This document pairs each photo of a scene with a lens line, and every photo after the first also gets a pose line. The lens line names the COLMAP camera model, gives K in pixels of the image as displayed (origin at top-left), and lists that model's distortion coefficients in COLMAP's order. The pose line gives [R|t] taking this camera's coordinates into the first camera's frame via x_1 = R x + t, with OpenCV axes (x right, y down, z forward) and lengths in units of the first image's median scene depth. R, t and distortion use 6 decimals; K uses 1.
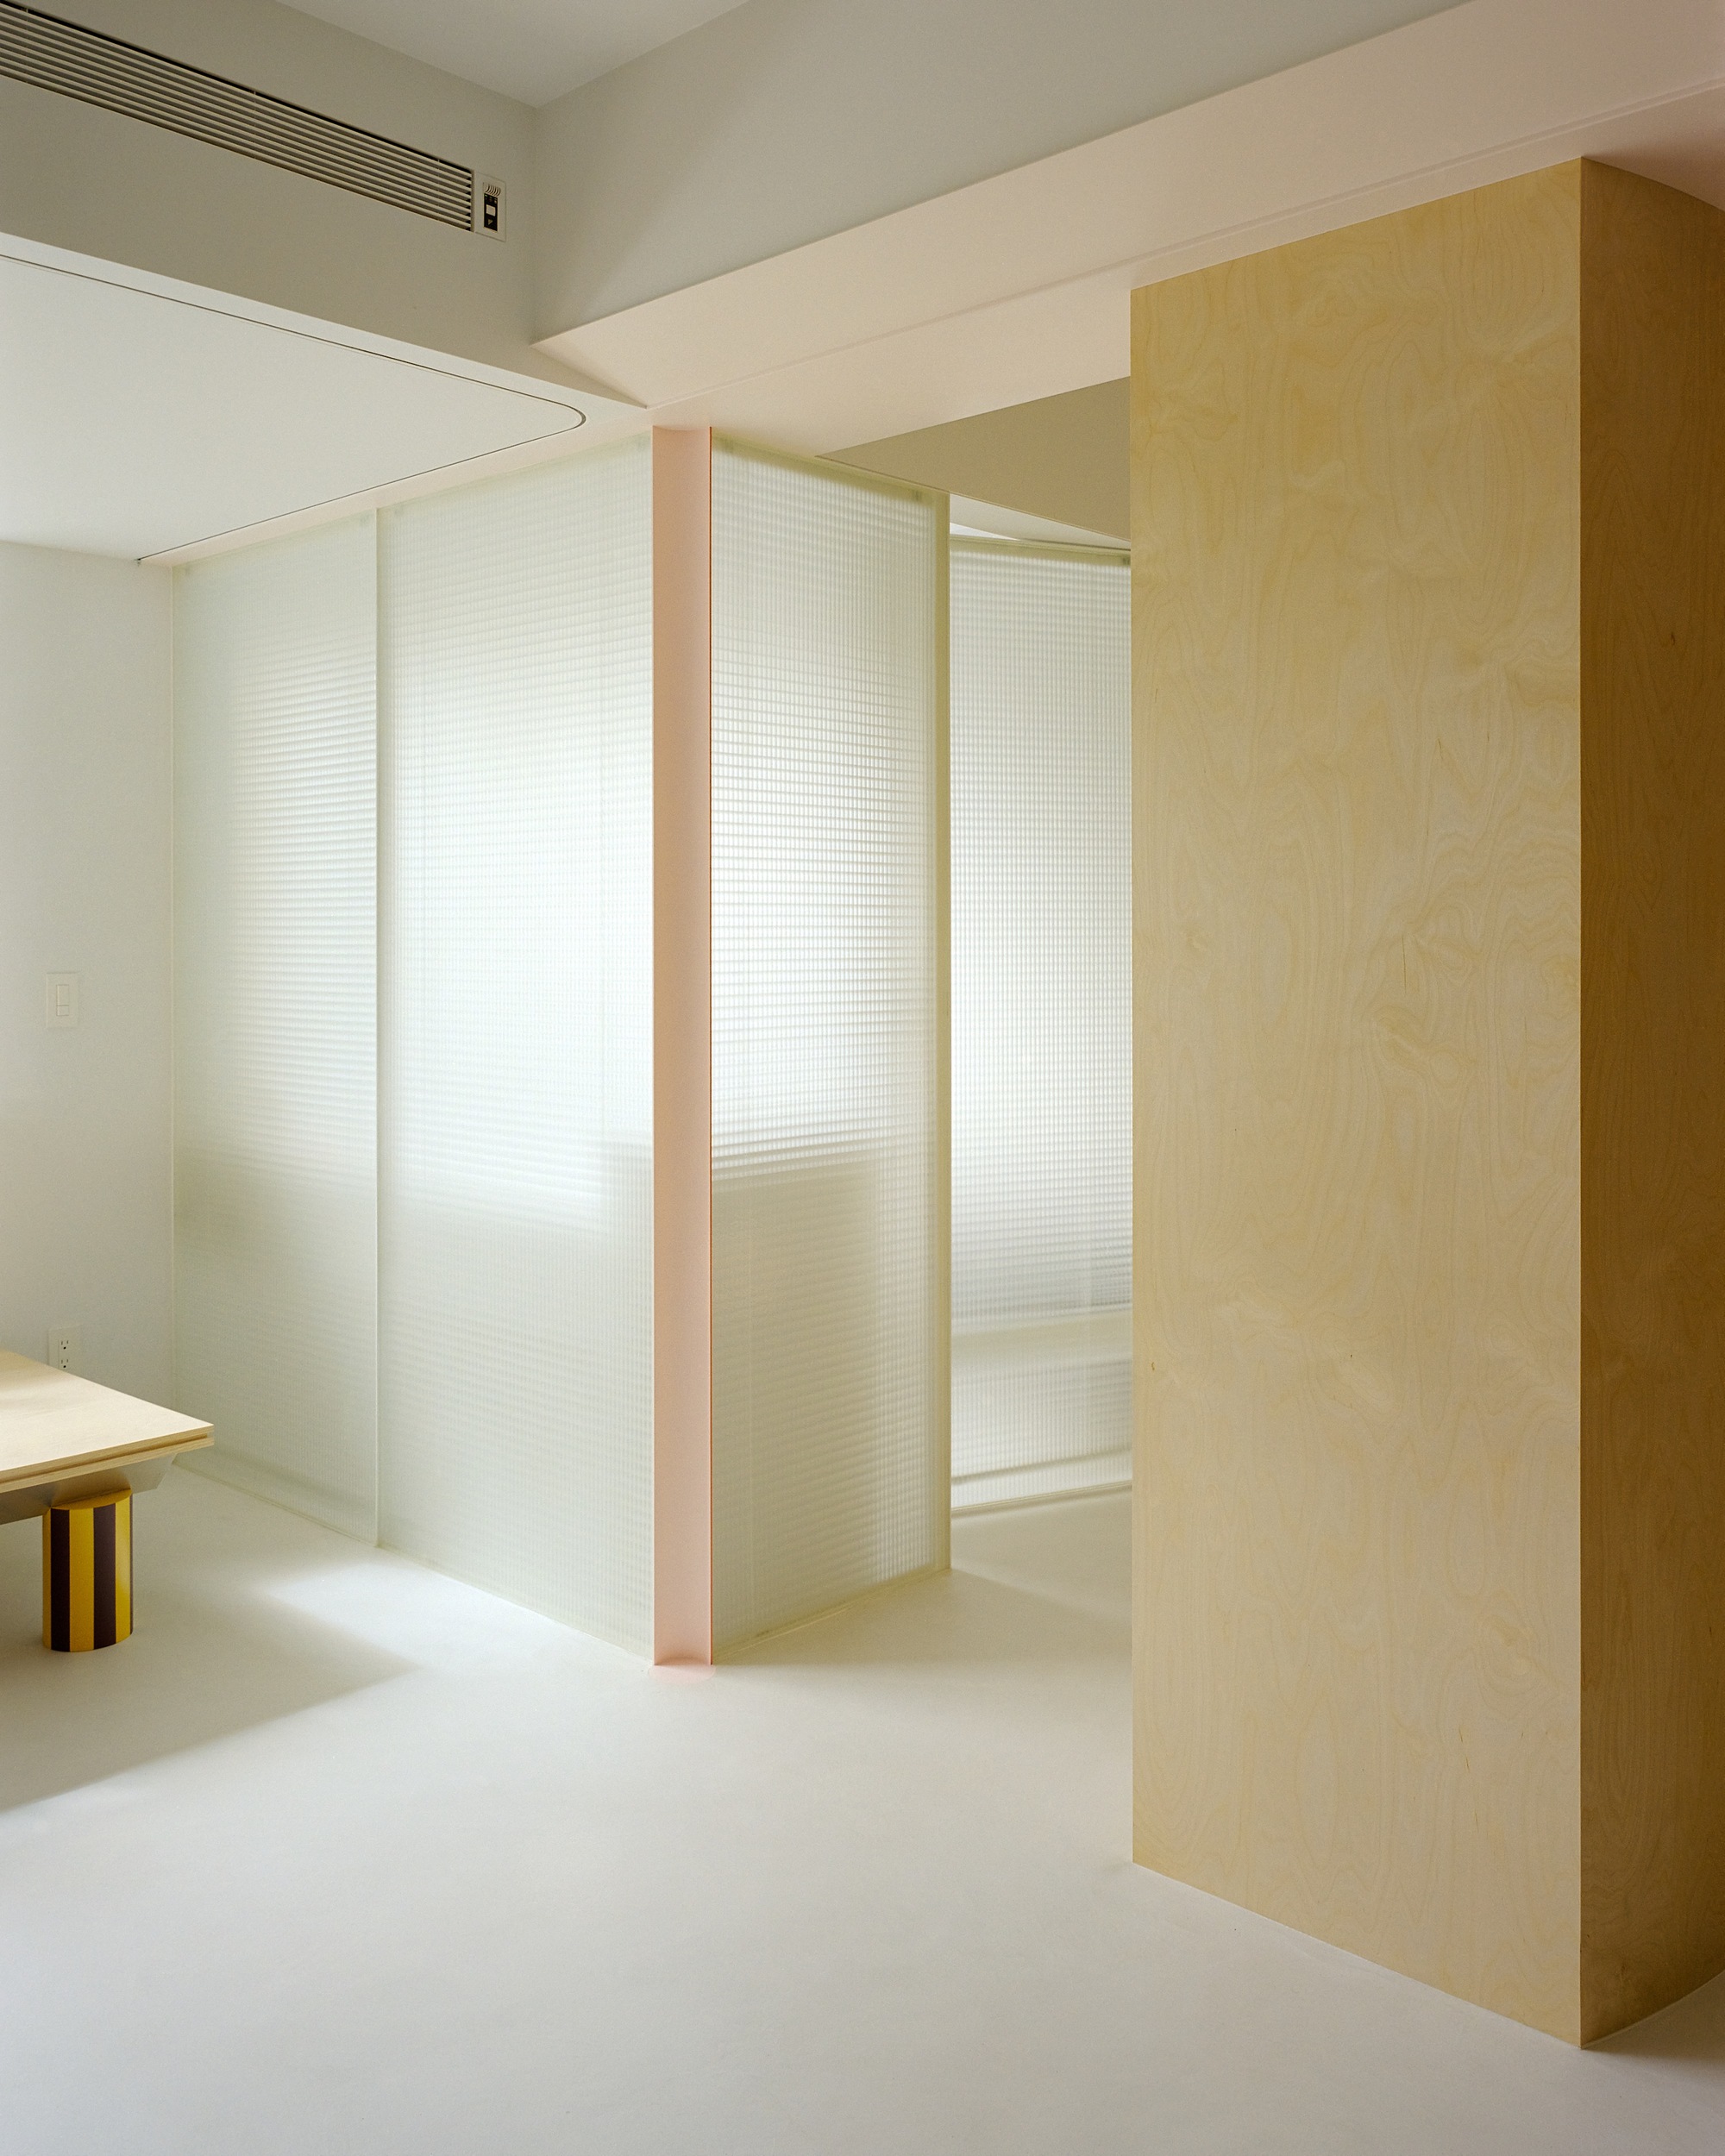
lens RADIAL K [[1806.2, 0, 822.4], [0, 1806.2, 937.2], [0, 0, 1]] dist [-0.005724, -0.003746]
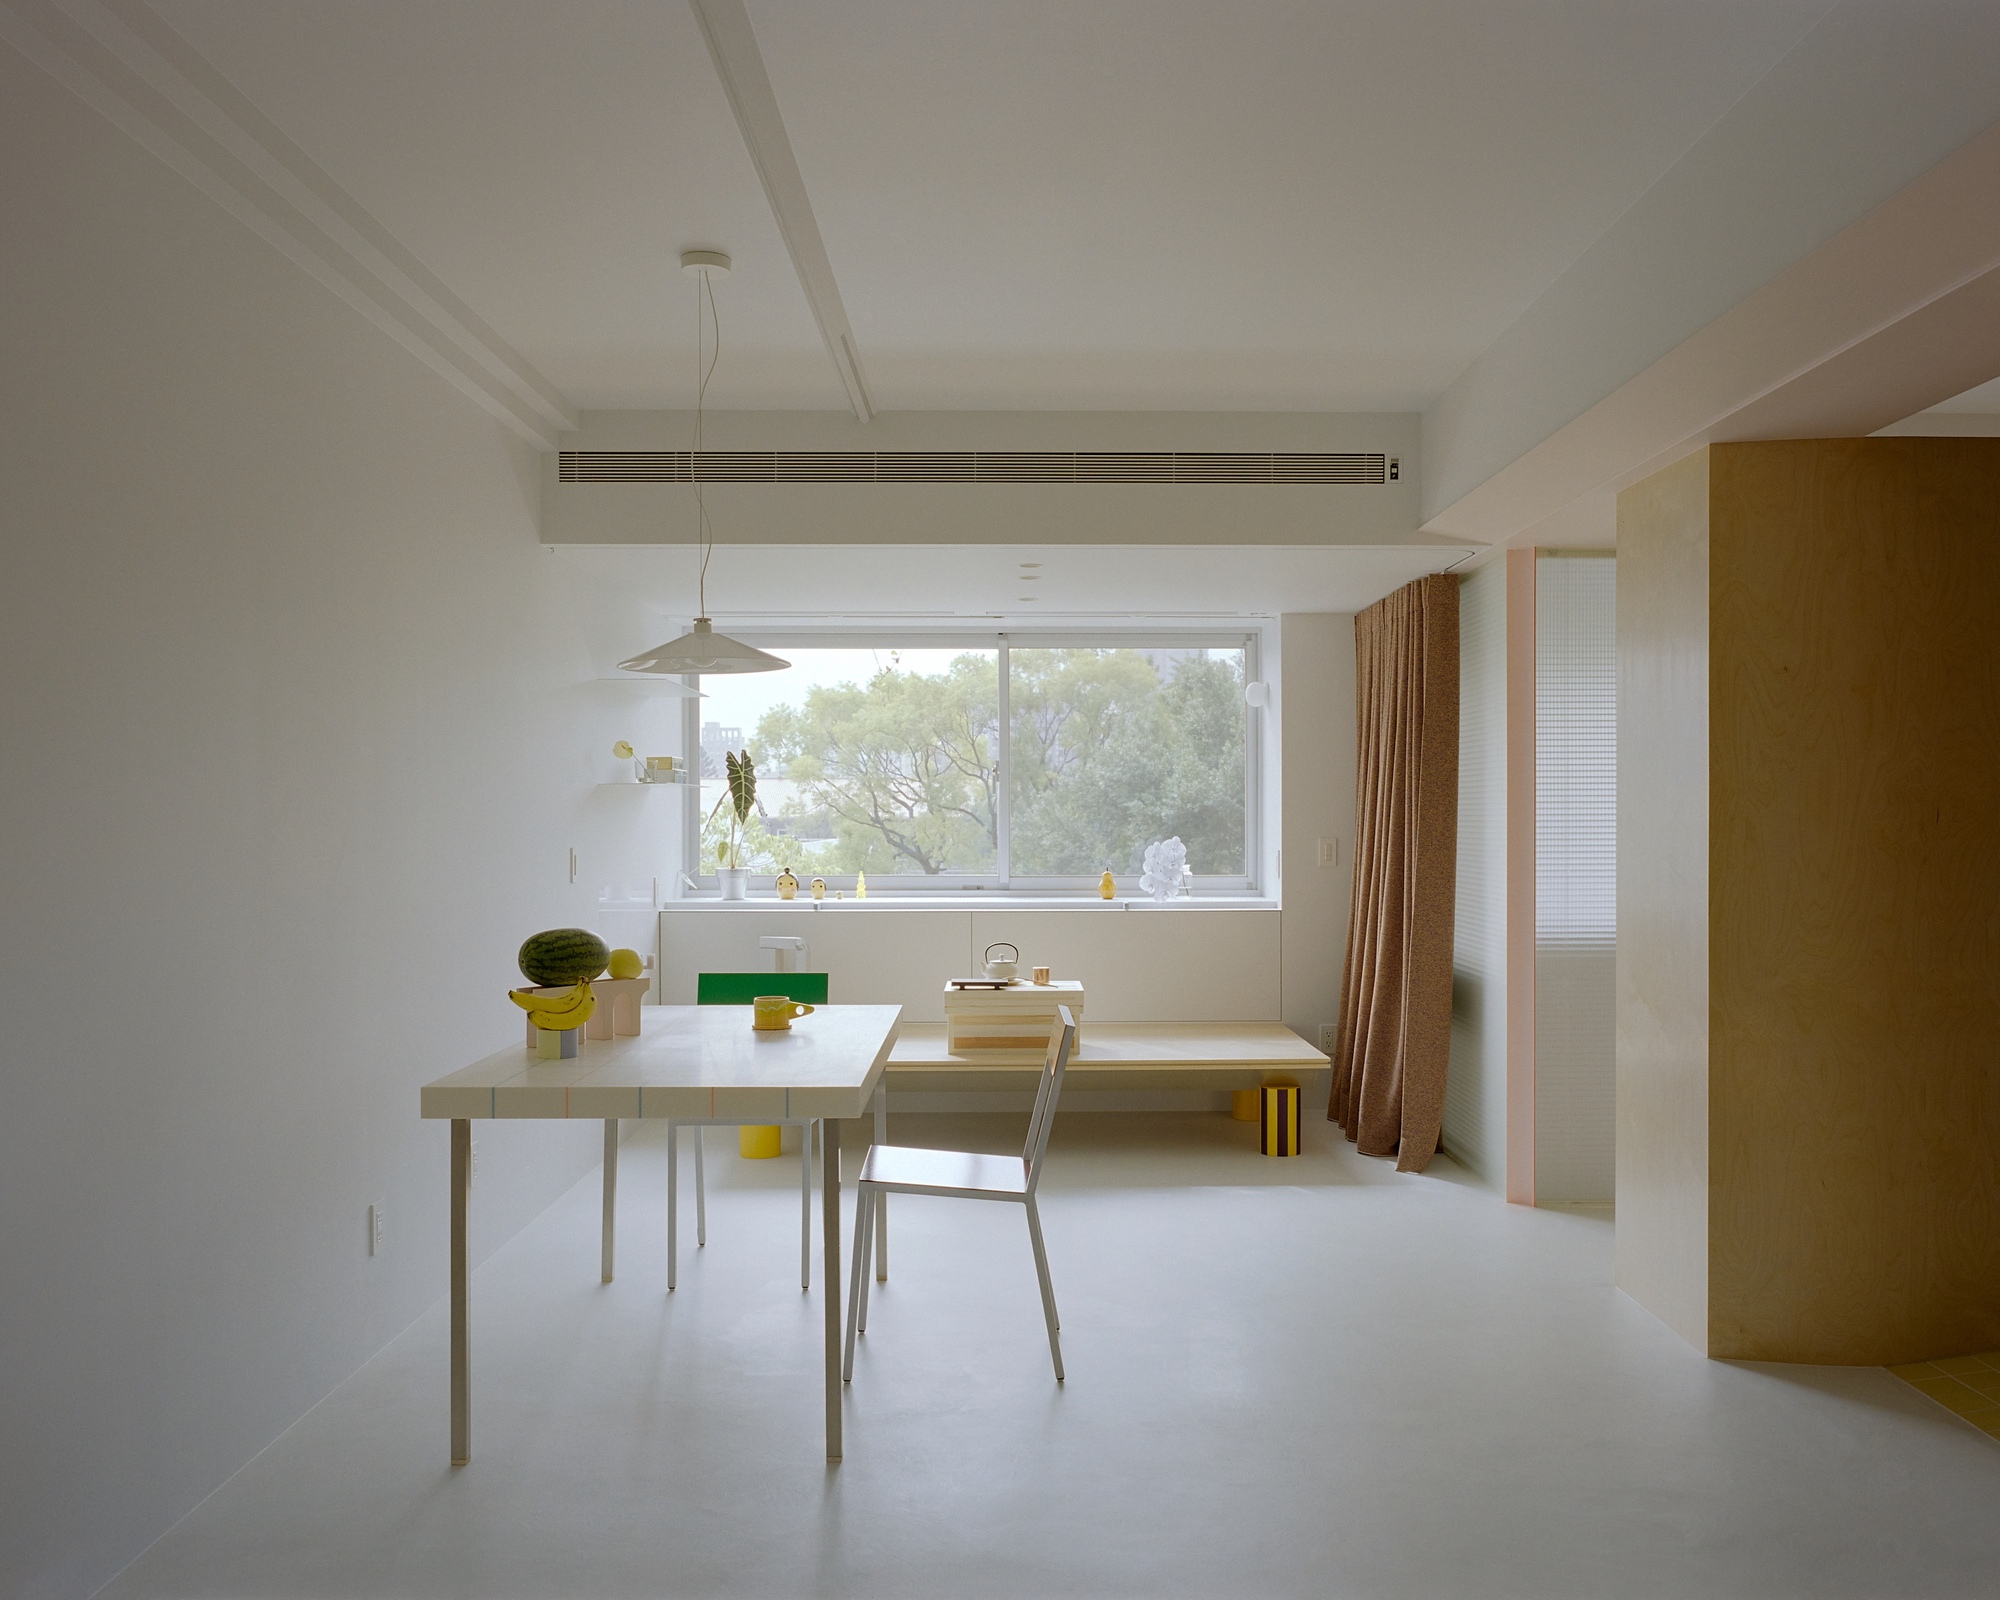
lens RADIAL K [[1675.4, 0, 1031.2], [0, 1675.4, 830.2], [0, 0, 1]] dist [-0.005724, -0.003746]
pose [[0.697222, 0.007614, -0.716815, 0.973062], [-0.000508, 0.999949, 0.010126, -0.006936], [0.716855, -0.006696, 0.697190, -0.693695]]
